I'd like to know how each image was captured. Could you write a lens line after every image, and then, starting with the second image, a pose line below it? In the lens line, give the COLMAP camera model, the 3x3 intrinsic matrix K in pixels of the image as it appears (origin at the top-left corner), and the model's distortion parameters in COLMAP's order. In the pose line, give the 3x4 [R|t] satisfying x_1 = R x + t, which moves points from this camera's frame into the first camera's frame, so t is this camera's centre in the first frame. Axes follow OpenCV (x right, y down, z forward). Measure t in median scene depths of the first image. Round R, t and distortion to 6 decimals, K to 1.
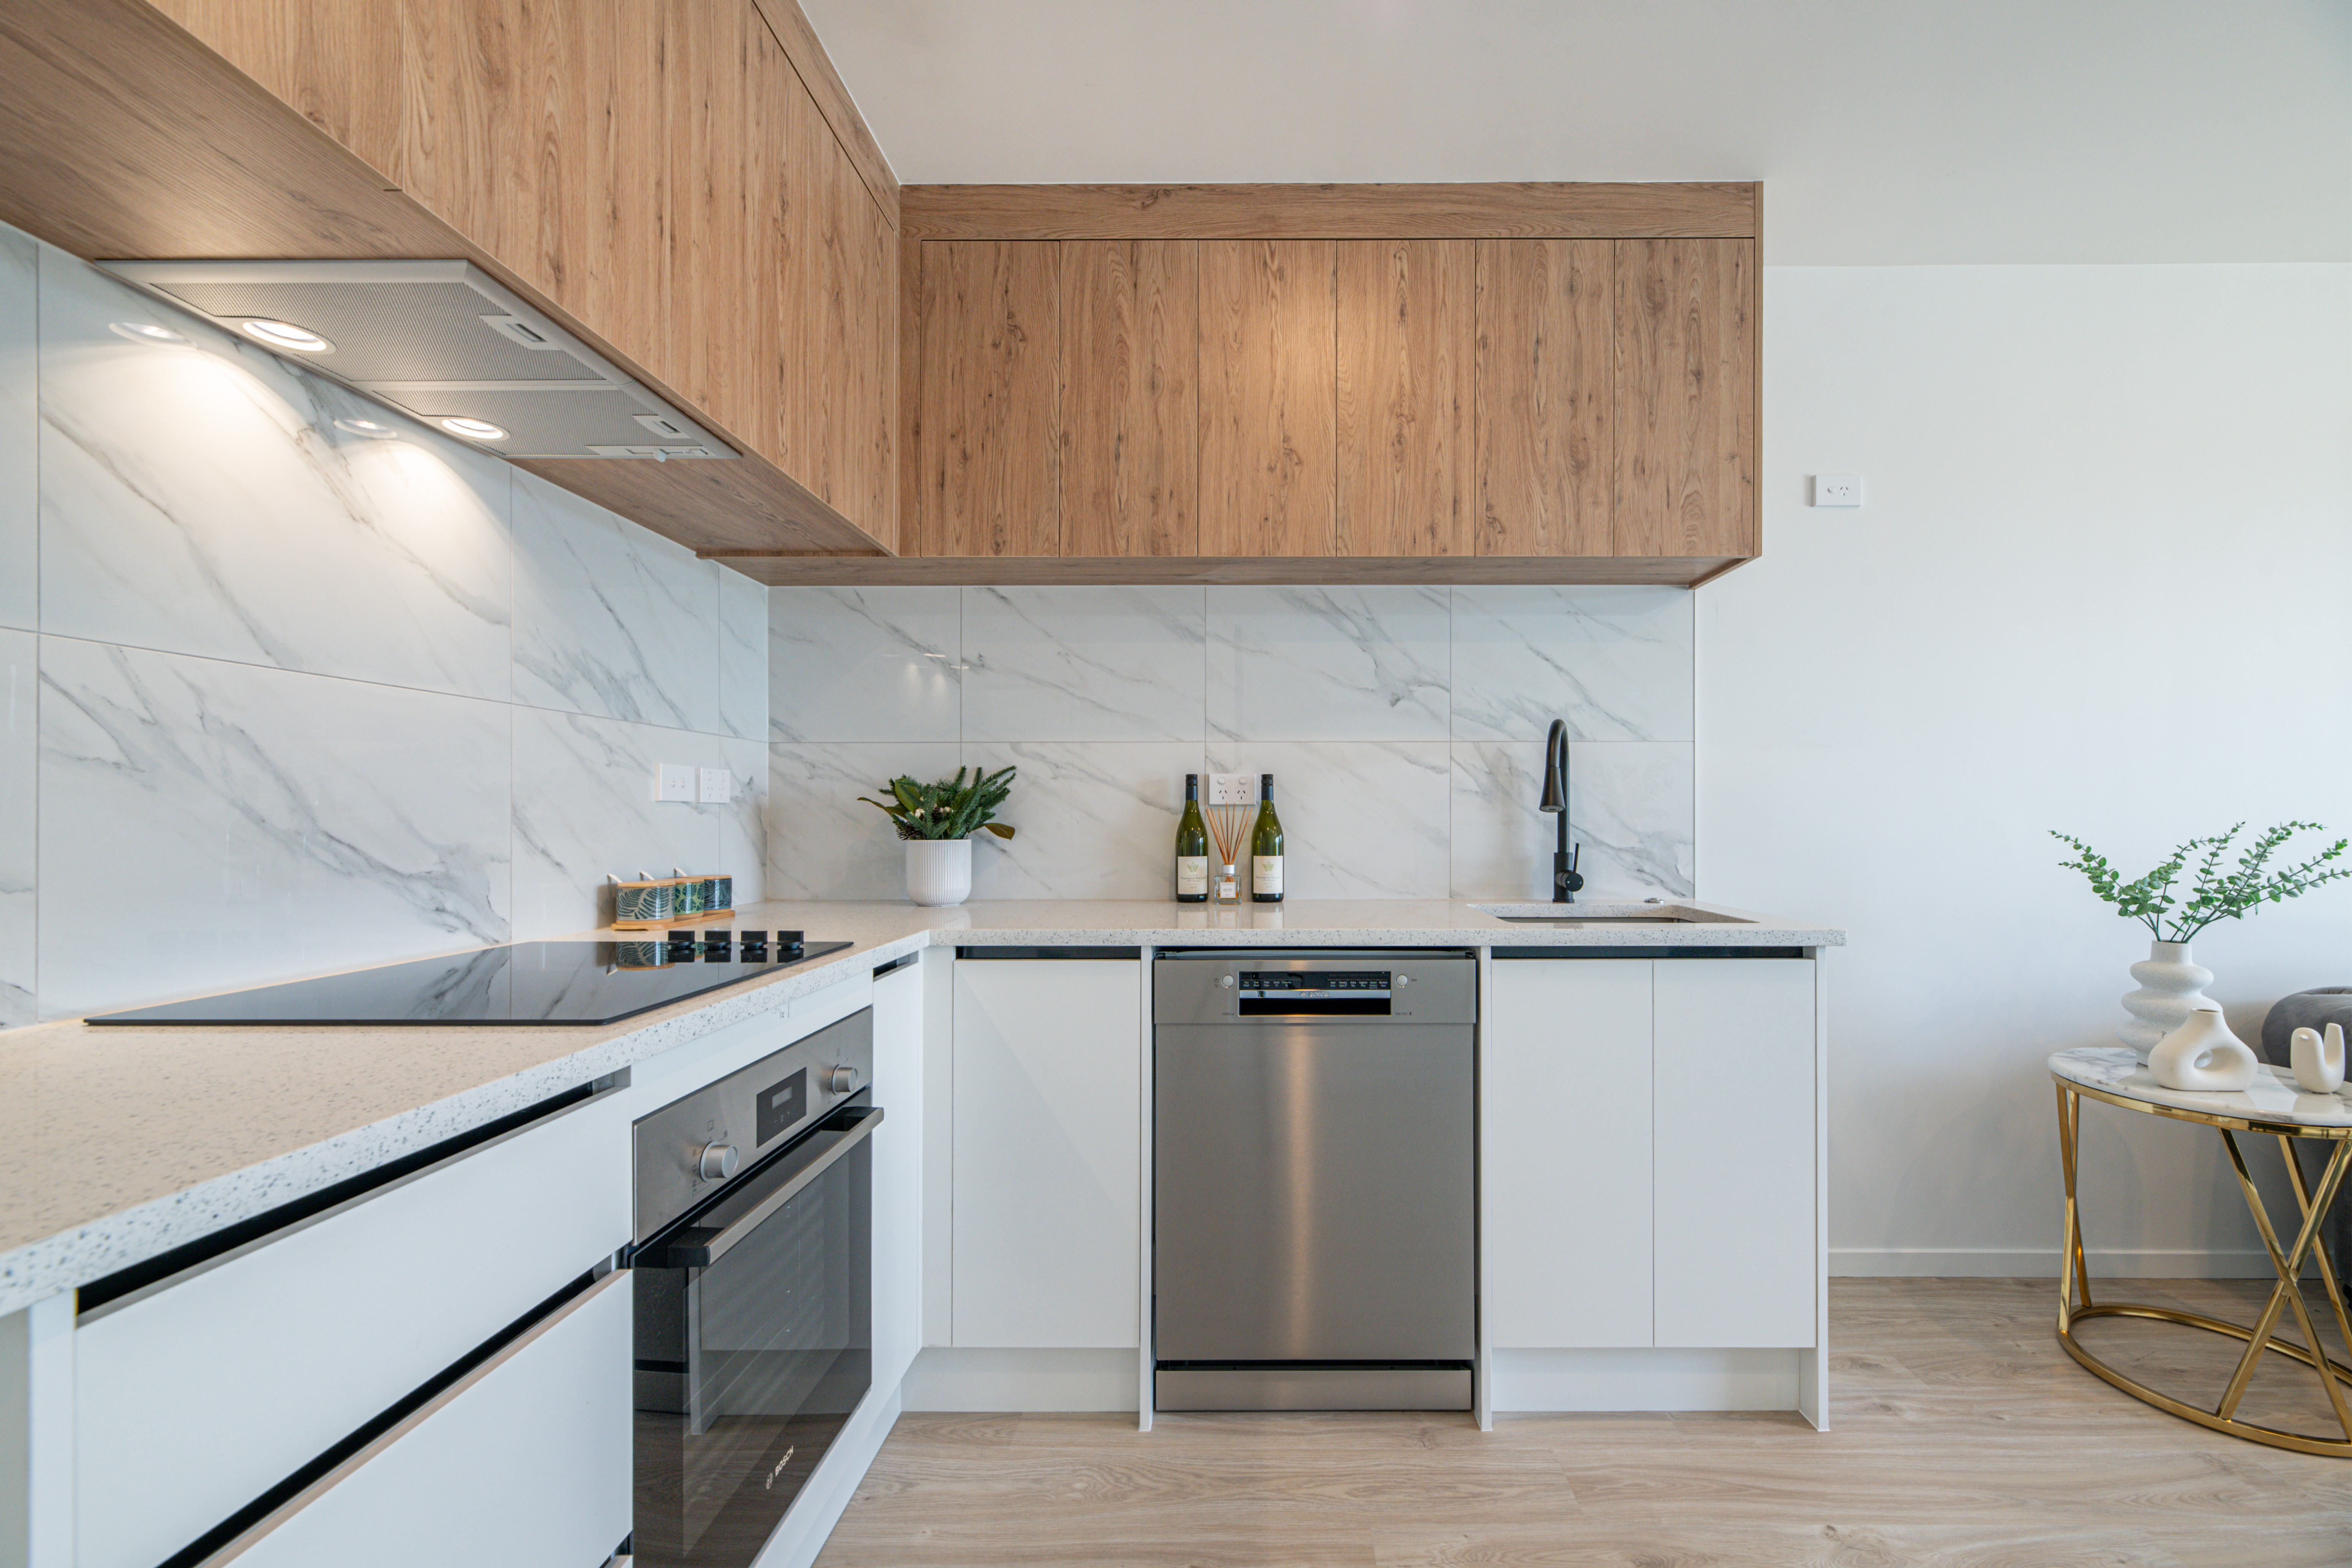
lens RADIAL K [[1029.0, 0, 1179.1], [0, 1029.0, 796.8], [0, 0, 1]] dist [0.003820, 0.000419]
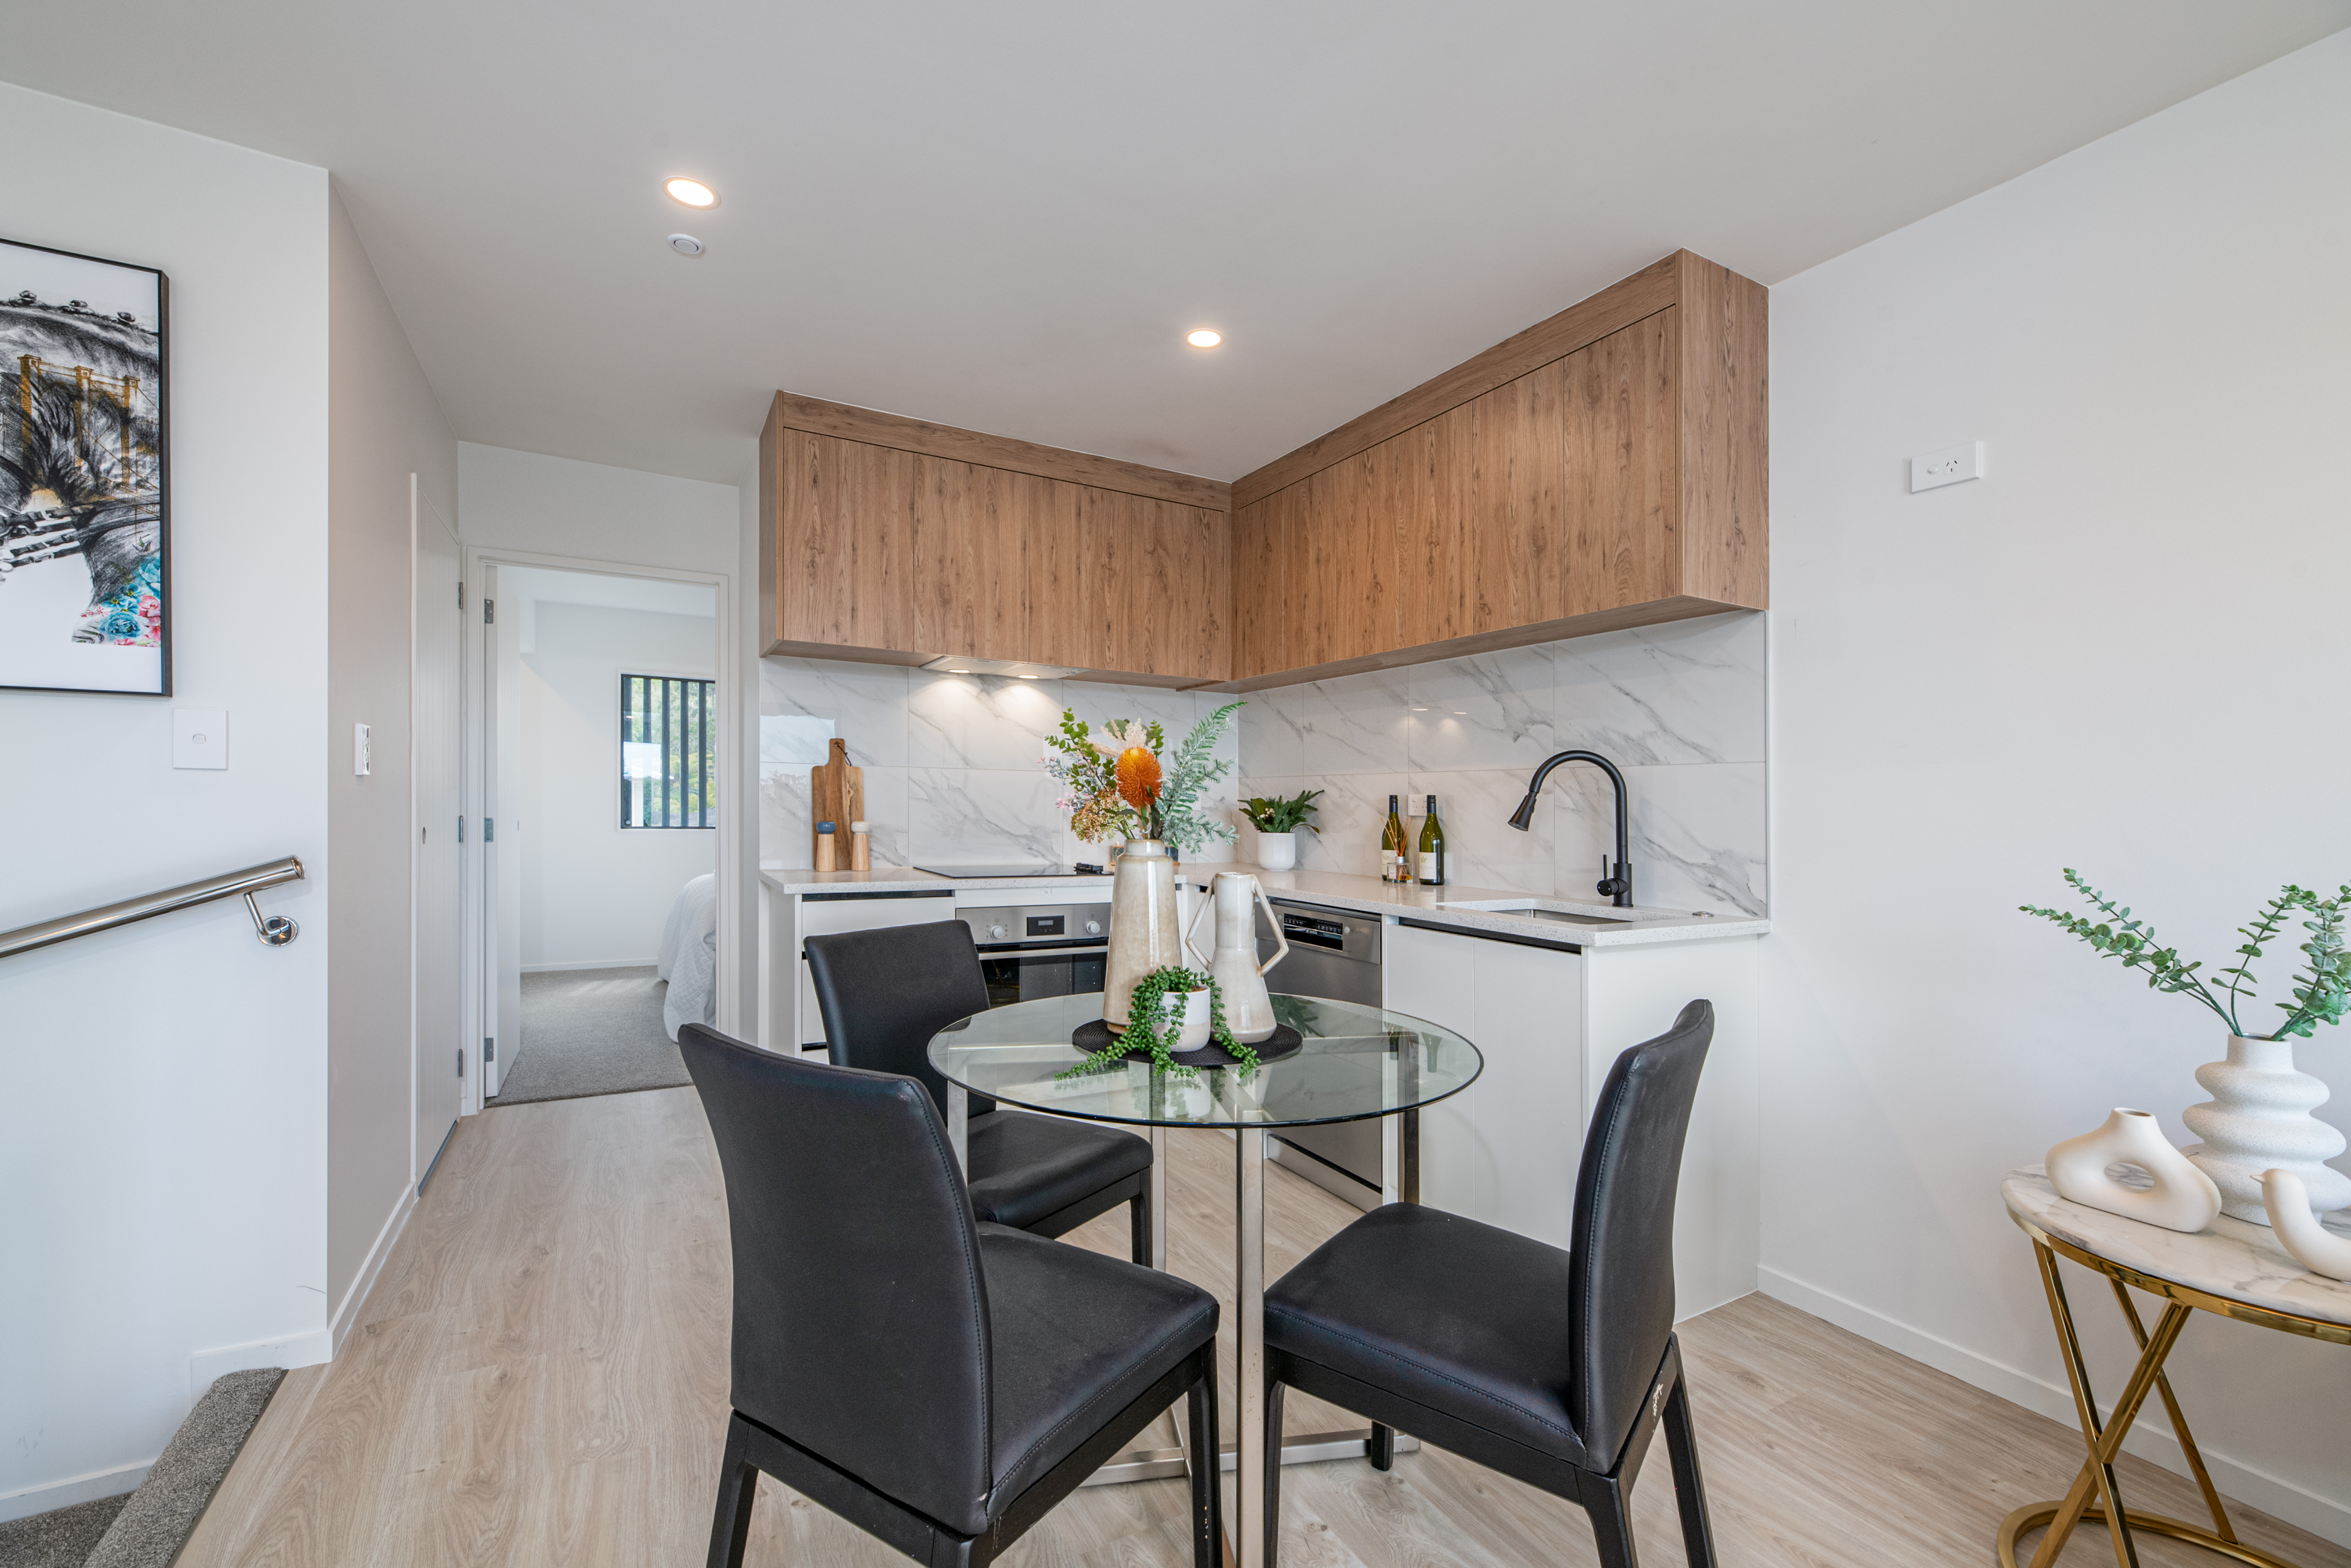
lens RADIAL K [[995.1, 0, 1172.2], [0, 995.1, 800.2], [0, 0, 1]] dist [-0.000049, 0.000054]
pose [[0.479324, 0.005782, -0.877619, 1.263413], [0.000665, 0.999976, 0.006951, -0.027384], [0.877638, -0.003915, 0.479308, 0.031659]]
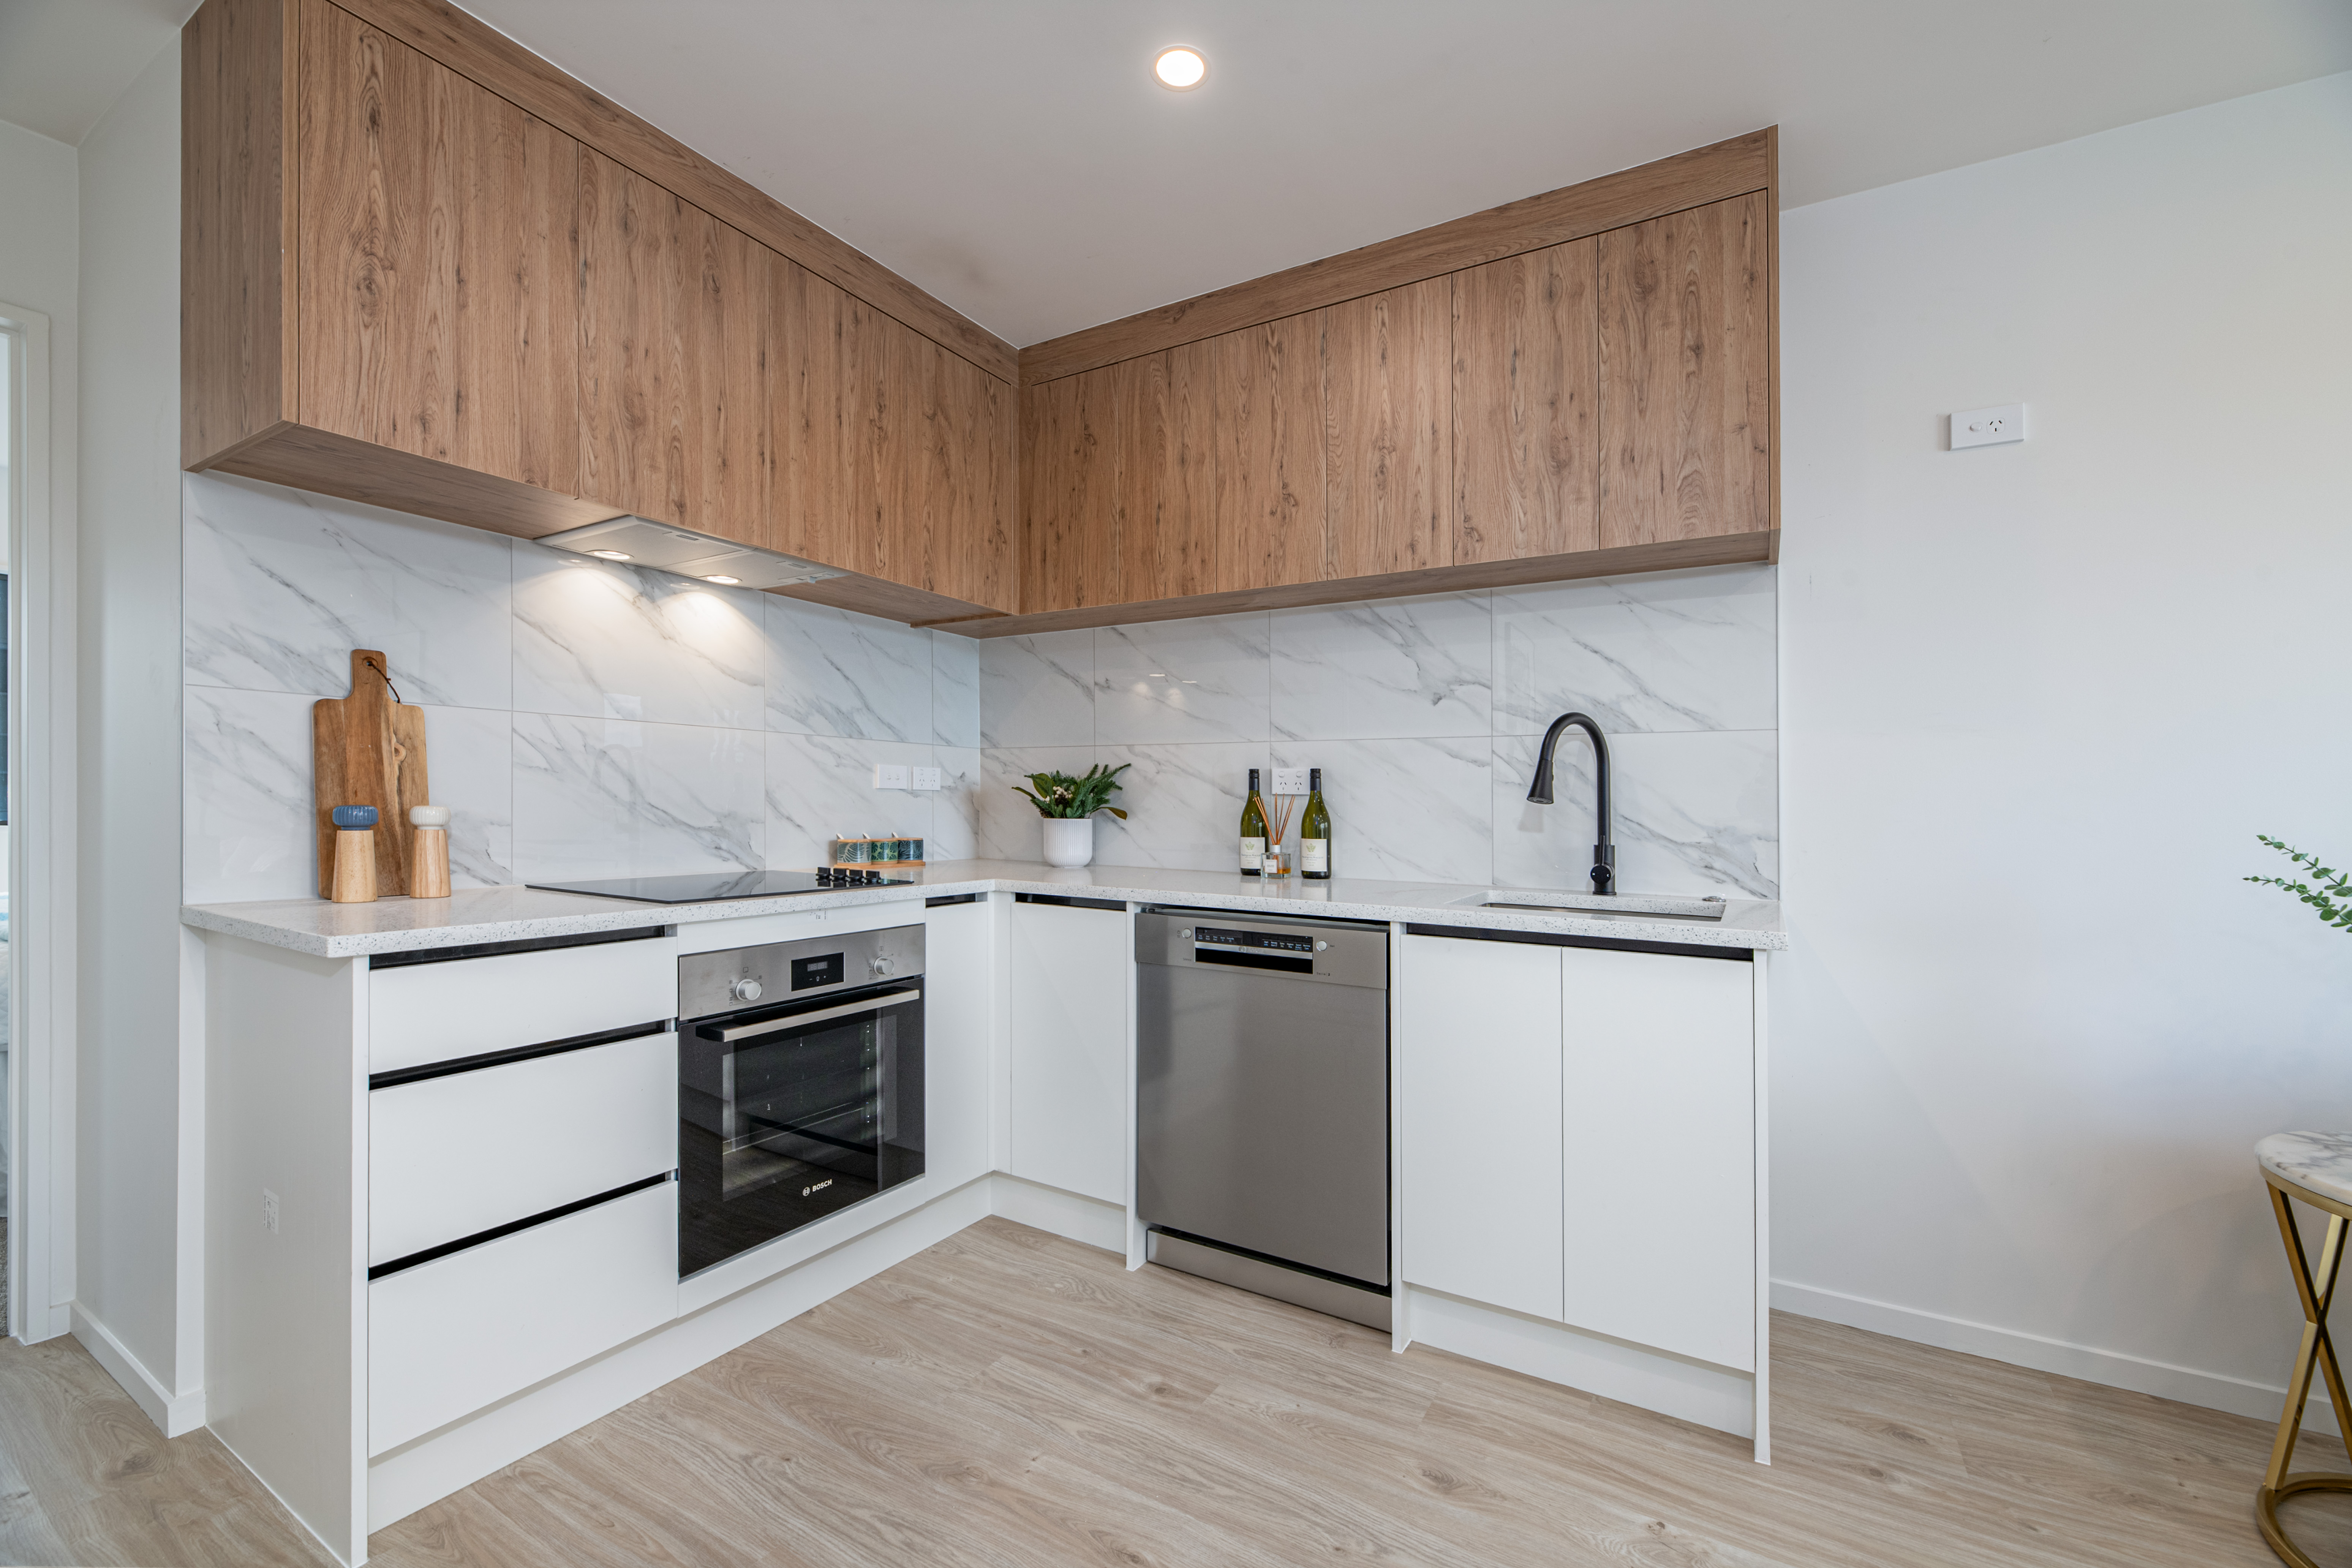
lens RADIAL K [[969.2, 0, 1128.3], [0, 969.2, 792.7], [0, 0, 1]] dist [0.003107, -0.005532]
pose [[0.853931, 0.006199, -0.520349, 0.536641], [-0.004035, 0.999978, 0.005291, 0.000648], [0.520371, -0.002419, 0.853937, -0.048105]]
